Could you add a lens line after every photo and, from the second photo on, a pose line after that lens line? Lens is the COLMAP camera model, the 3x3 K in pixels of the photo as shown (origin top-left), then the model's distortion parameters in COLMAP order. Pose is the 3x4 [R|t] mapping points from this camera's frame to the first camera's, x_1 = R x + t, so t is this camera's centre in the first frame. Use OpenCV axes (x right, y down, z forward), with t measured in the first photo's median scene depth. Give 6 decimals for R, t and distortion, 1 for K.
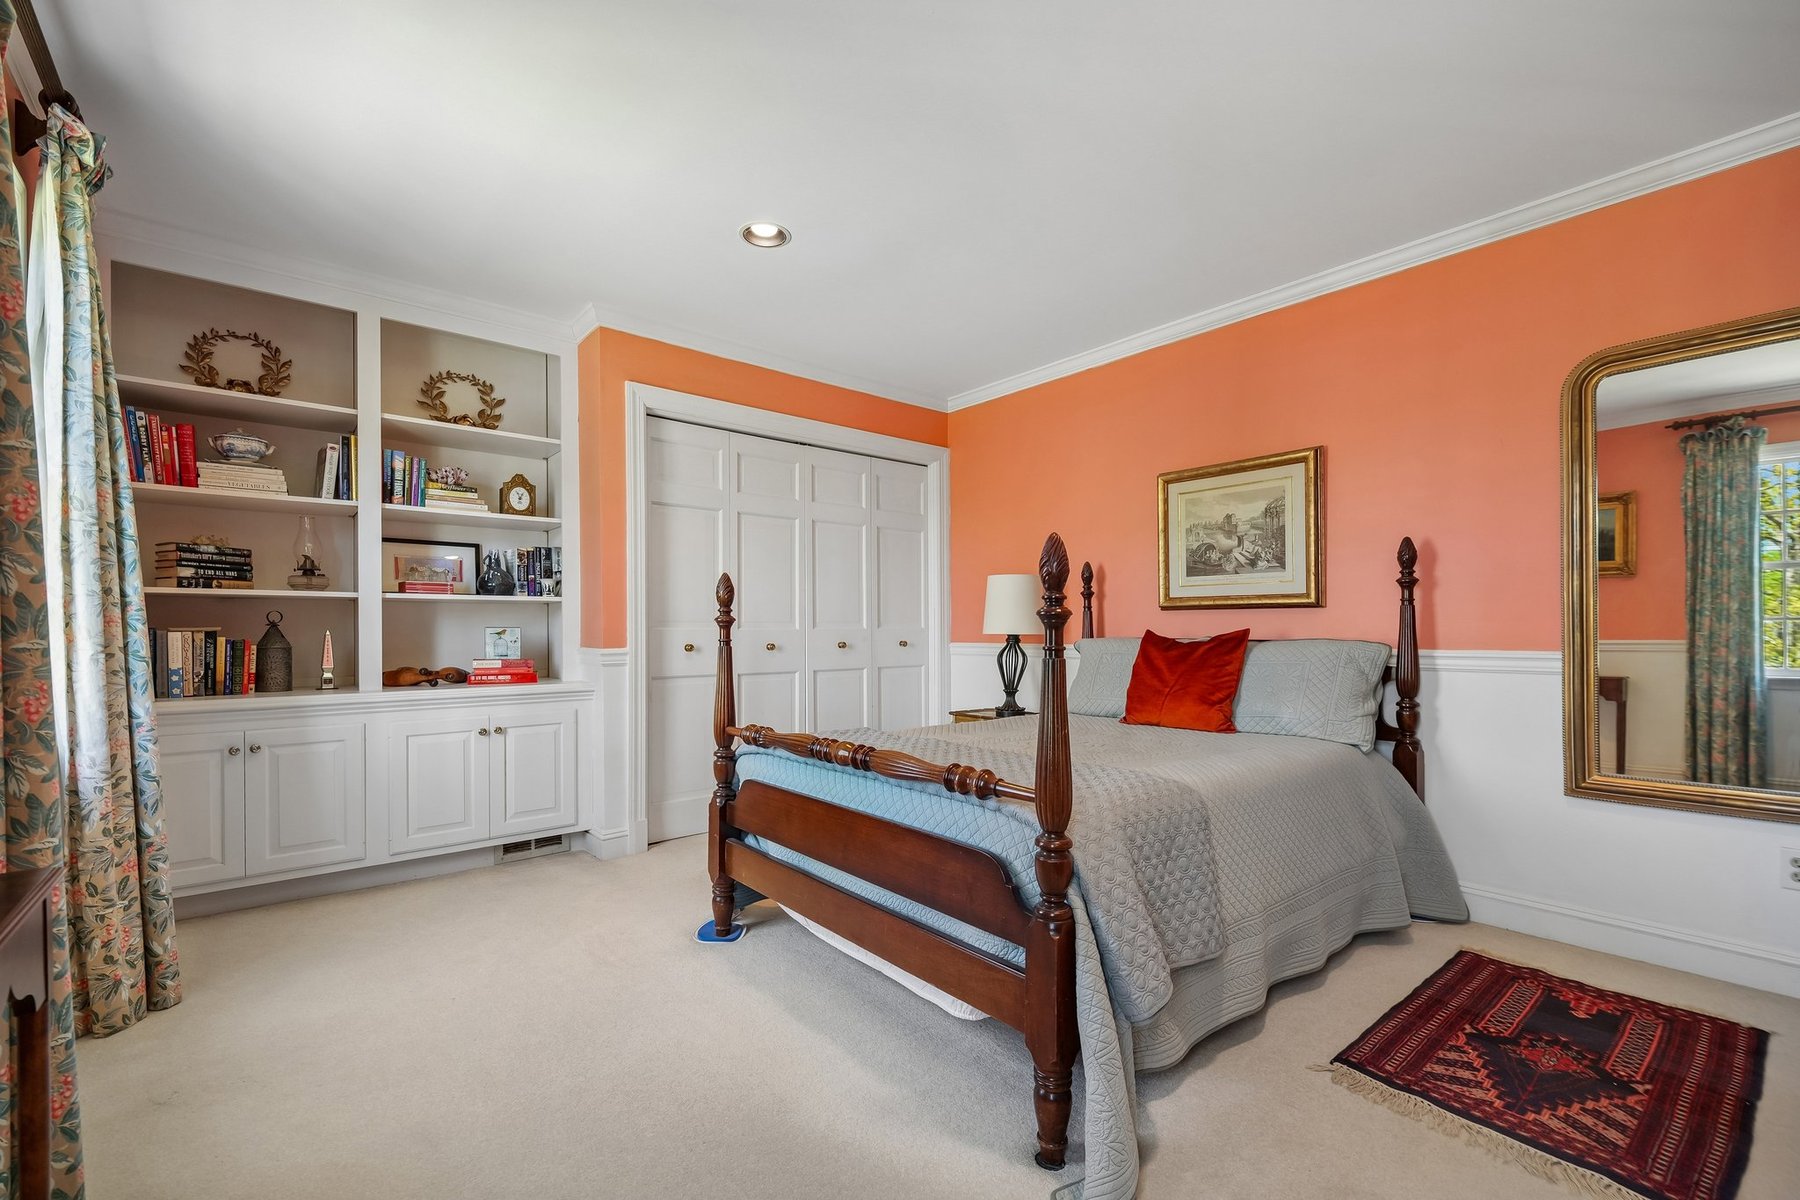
lens RADIAL K [[762.6, 0, 898.4], [0, 762.6, 625.0], [0, 0, 1]] dist [0.004912, -0.001300]
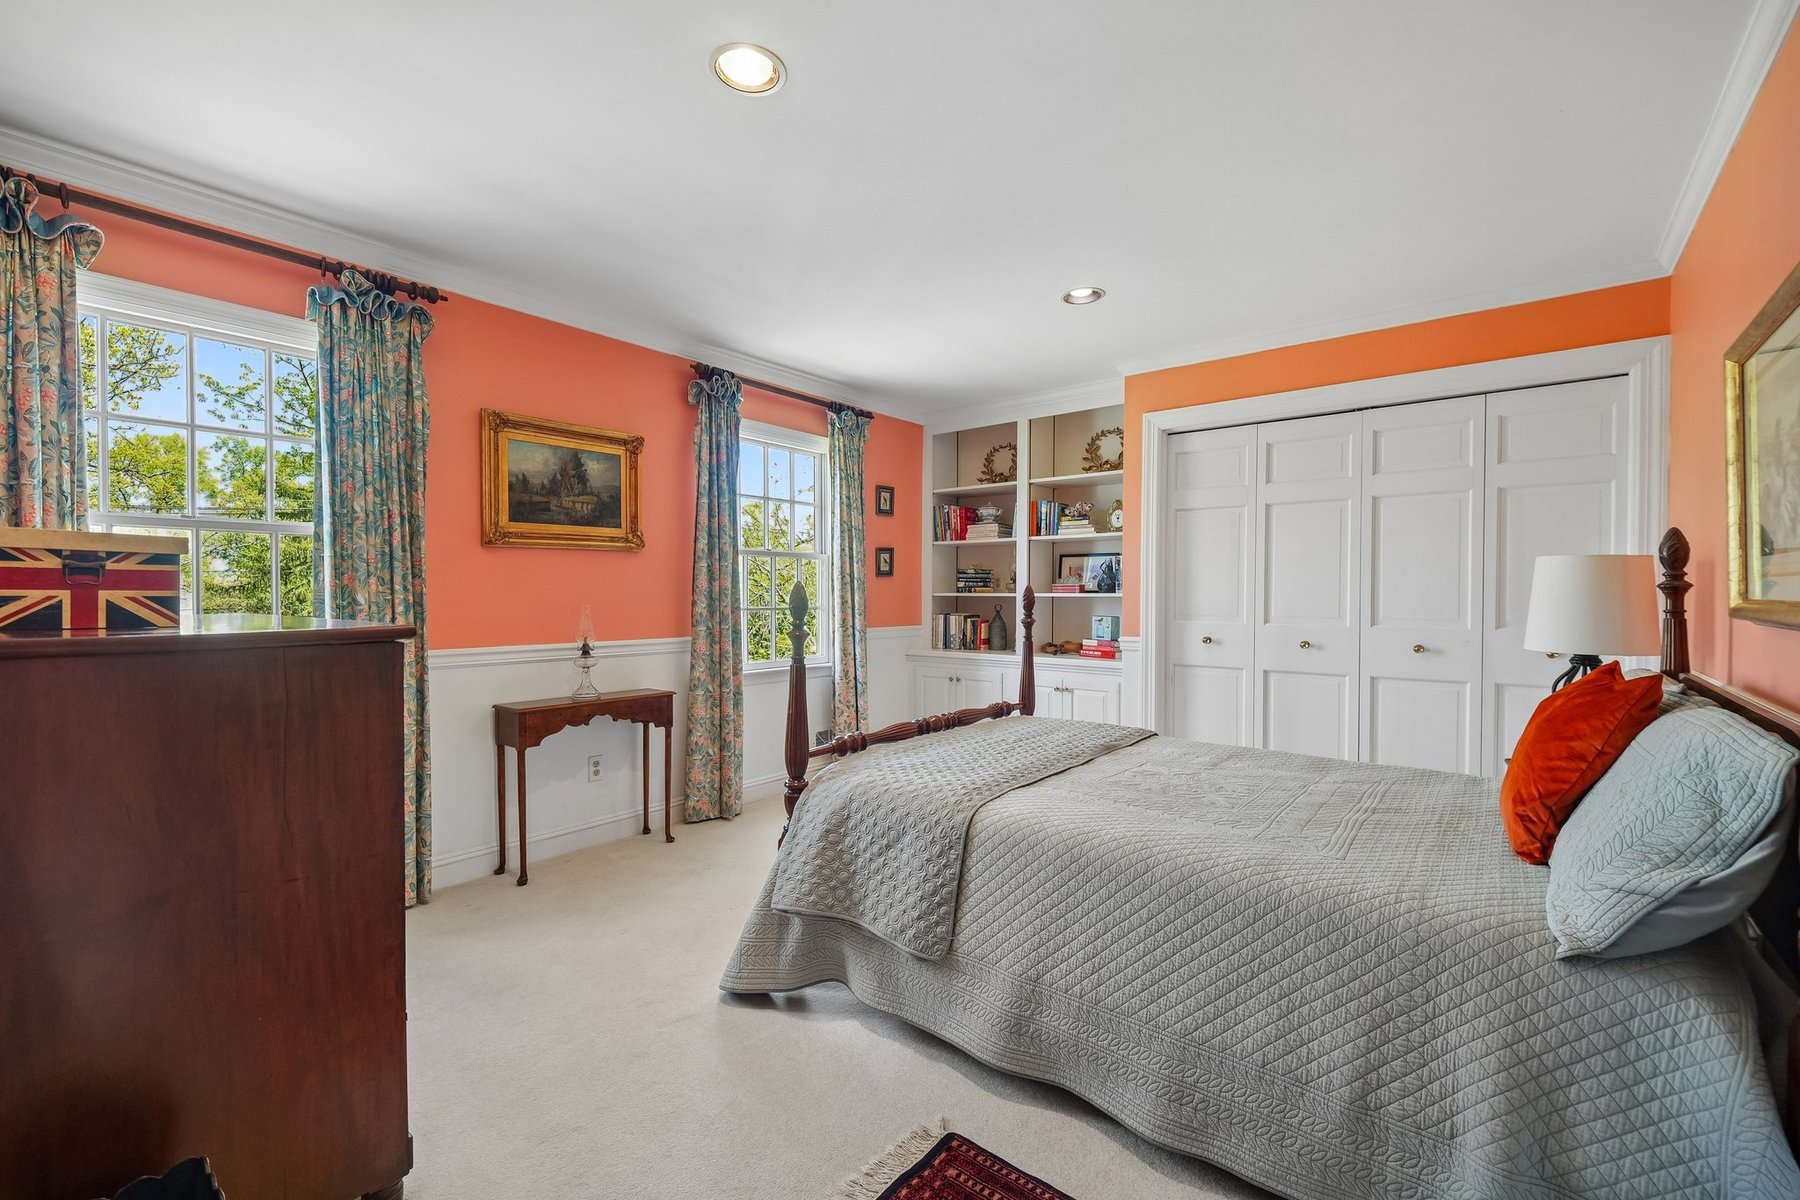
lens RADIAL K [[762.6, 0, 900.4], [0, 762.6, 605.5], [0, 0, 1]] dist [0.004912, -0.001300]
pose [[0.188159, 0.018641, -0.981962, 0.875797], [0.003385, 0.999802, 0.019629, -0.051833], [0.982133, -0.007017, 0.188059, 0.463788]]
